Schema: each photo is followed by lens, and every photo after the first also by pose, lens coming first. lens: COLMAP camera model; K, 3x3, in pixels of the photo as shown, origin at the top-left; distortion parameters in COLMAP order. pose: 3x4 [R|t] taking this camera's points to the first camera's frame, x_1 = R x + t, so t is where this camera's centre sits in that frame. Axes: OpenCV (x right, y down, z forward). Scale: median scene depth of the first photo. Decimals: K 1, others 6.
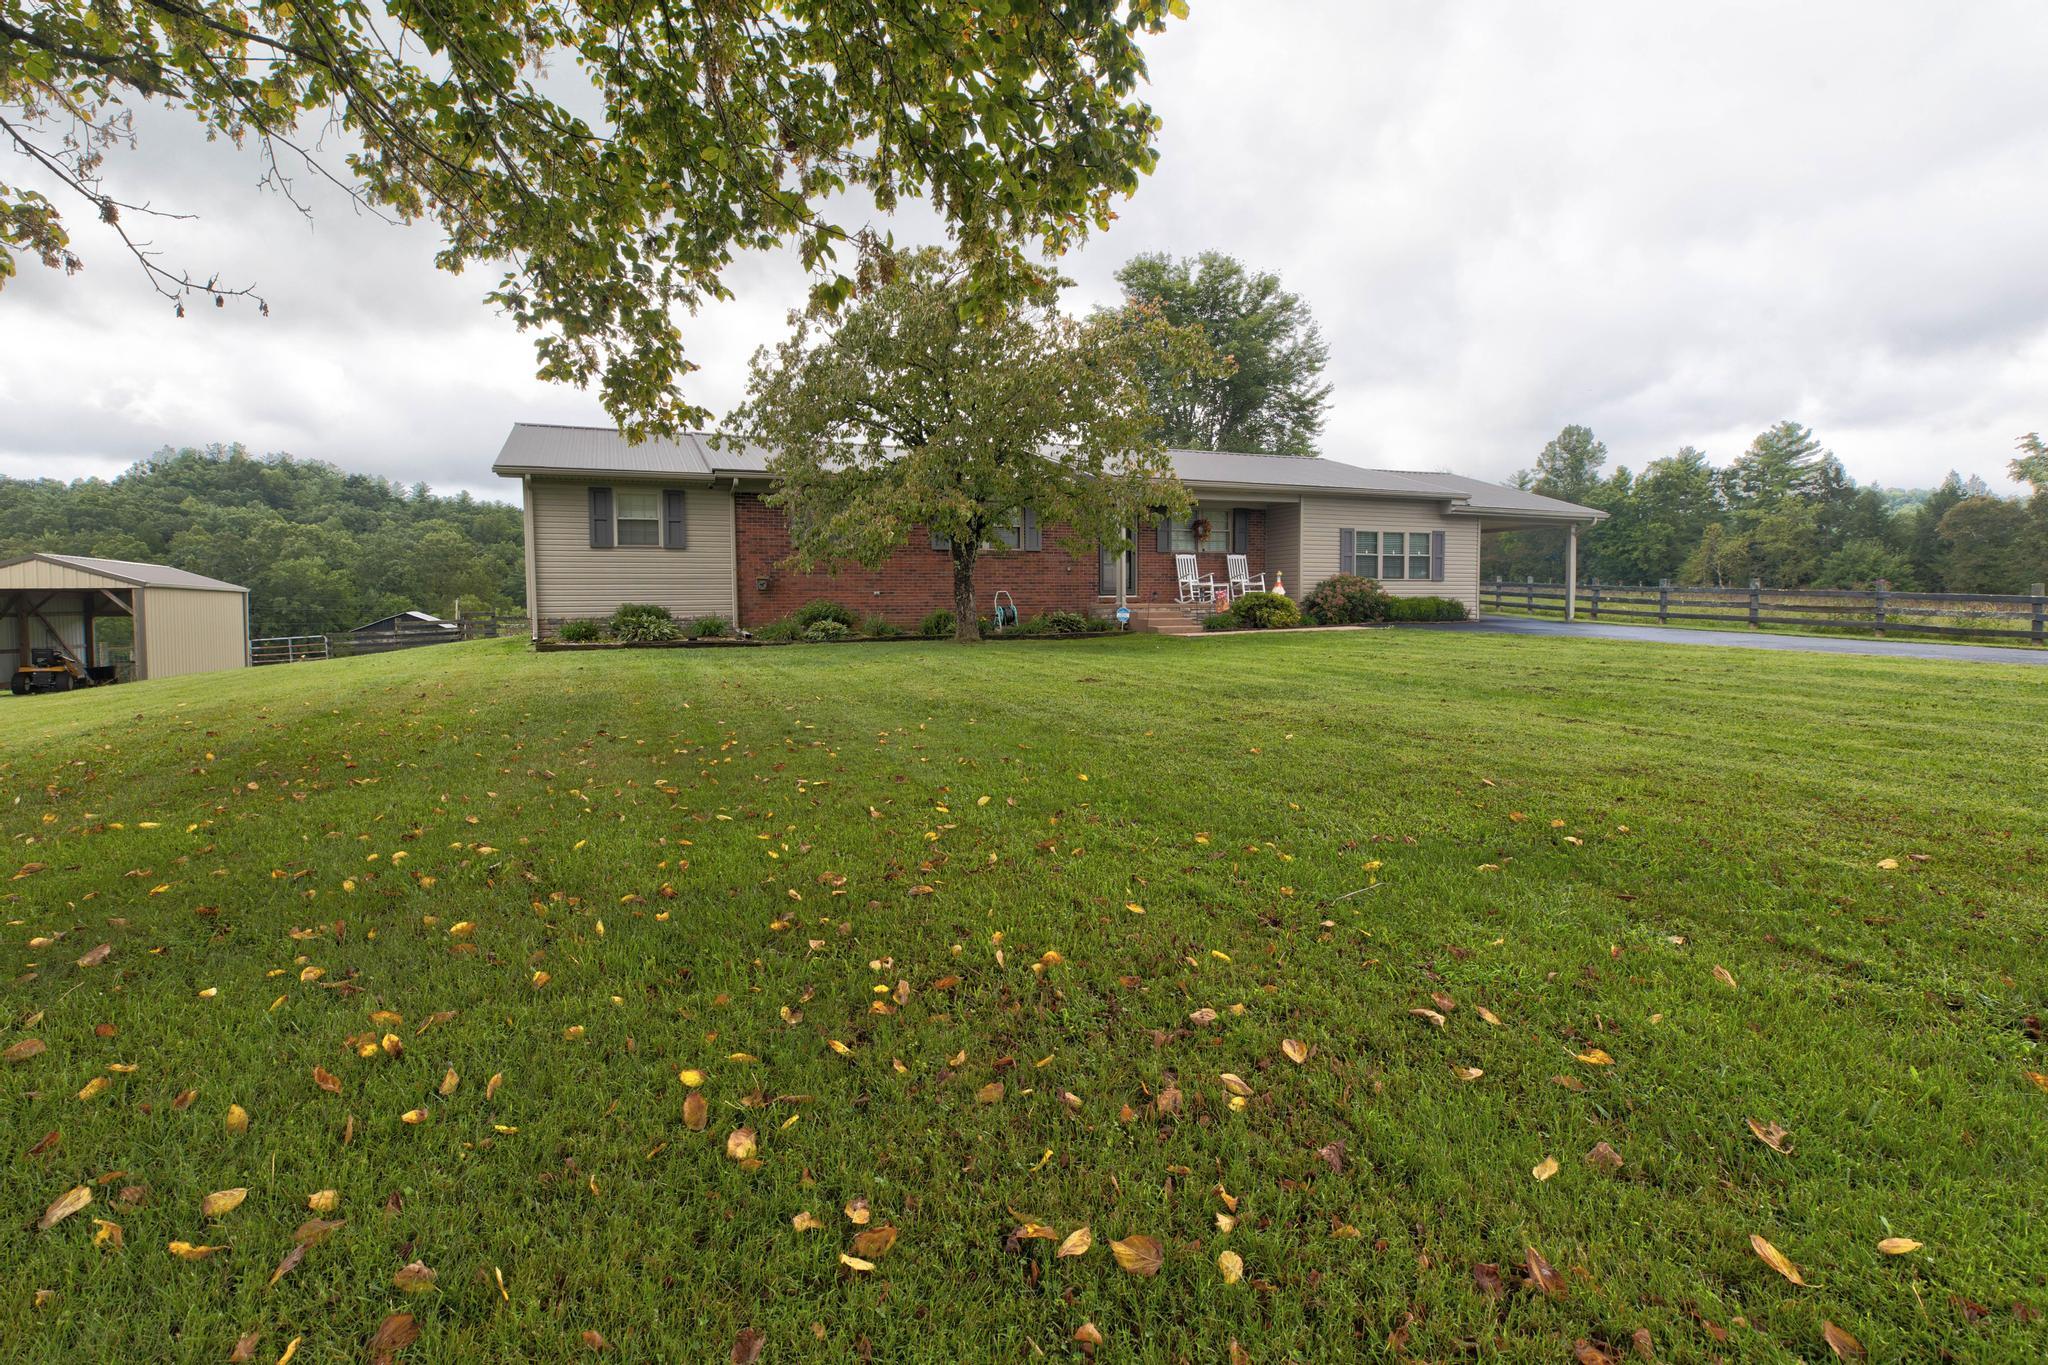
lens RADIAL K [[996.1, 0, 1029.0], [0, 996.1, 636.6], [0, 0, 1]] dist [0.001537, 0.000462]
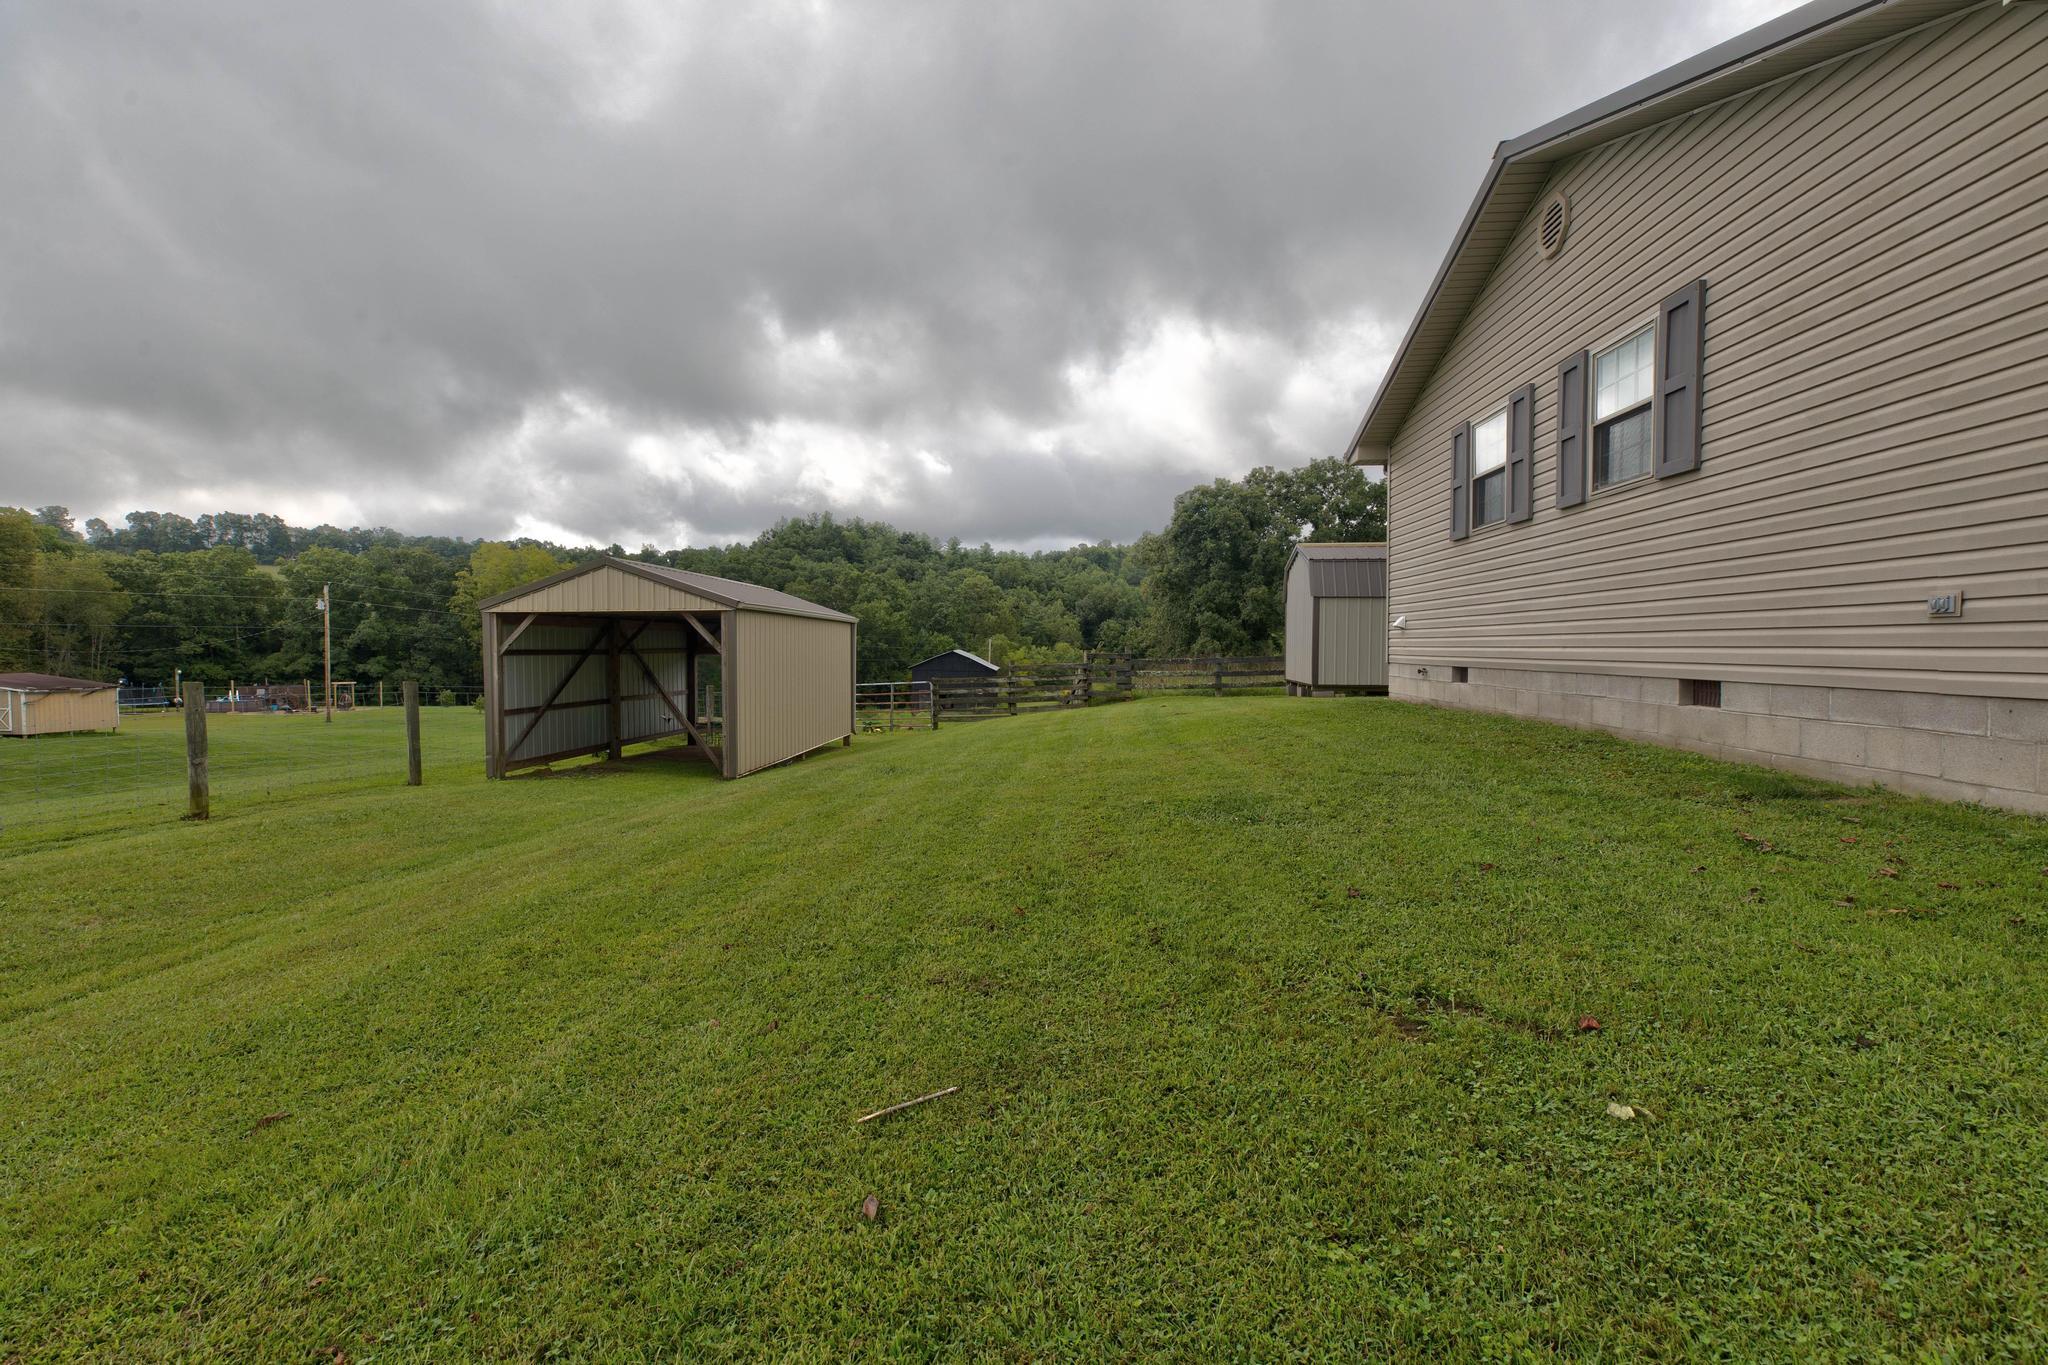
lens RADIAL K [[927.1, 0, 1024.0], [0, 927.1, 682.5], [0, 0, 1]] dist [-0.043665, 0.011193]
pose [[0.897727, 0.025439, -0.439816, -0.397479], [-0.022280, 0.999676, 0.012344, -0.012706], [0.439988, -0.001283, 0.898003, 0.474257]]
